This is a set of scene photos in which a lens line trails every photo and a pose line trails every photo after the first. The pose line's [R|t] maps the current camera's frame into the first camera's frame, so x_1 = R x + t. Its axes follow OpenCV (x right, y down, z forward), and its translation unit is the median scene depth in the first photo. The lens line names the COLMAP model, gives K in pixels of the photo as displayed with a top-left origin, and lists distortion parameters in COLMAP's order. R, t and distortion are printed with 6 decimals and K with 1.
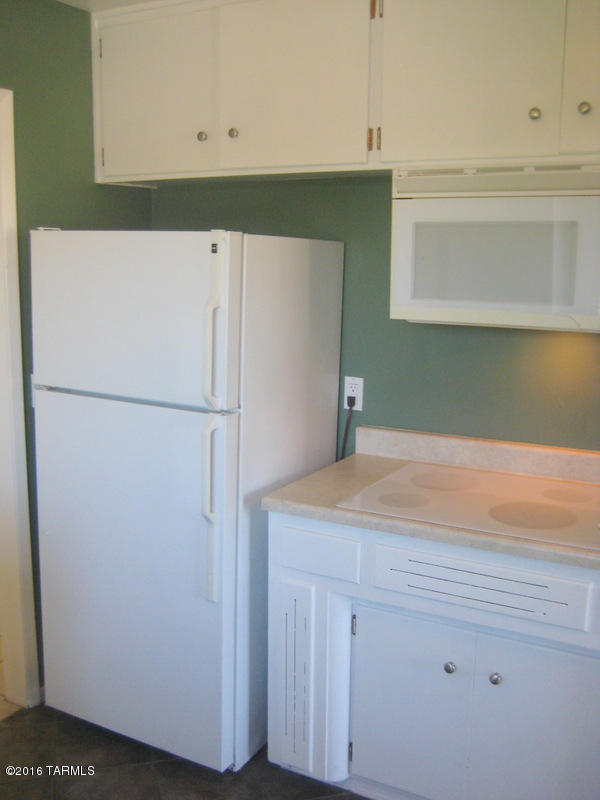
lens RADIAL K [[826.5, 0, 298.6], [0, 826.5, 416.2], [0, 0, 1]] dist [-0.098627, 0.029292]
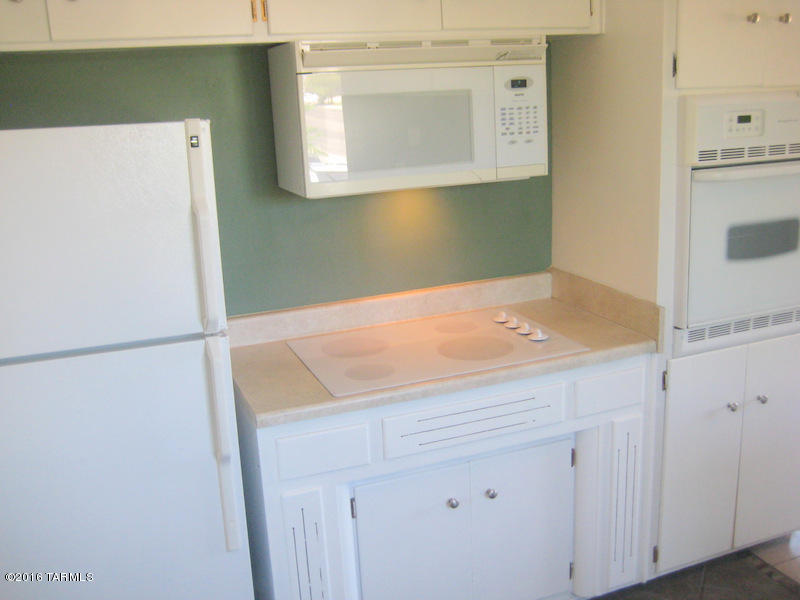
lens RADIAL K [[826.5, 0, 402.1], [0, 826.5, 312.0], [0, 0, 1]] dist [-0.098627, 0.029292]
pose [[0.618830, -0.237631, 0.748720, -0.624875], [0.198866, 0.969488, 0.143334, -0.113468], [-0.759936, 0.060196, 0.647205, 0.319807]]
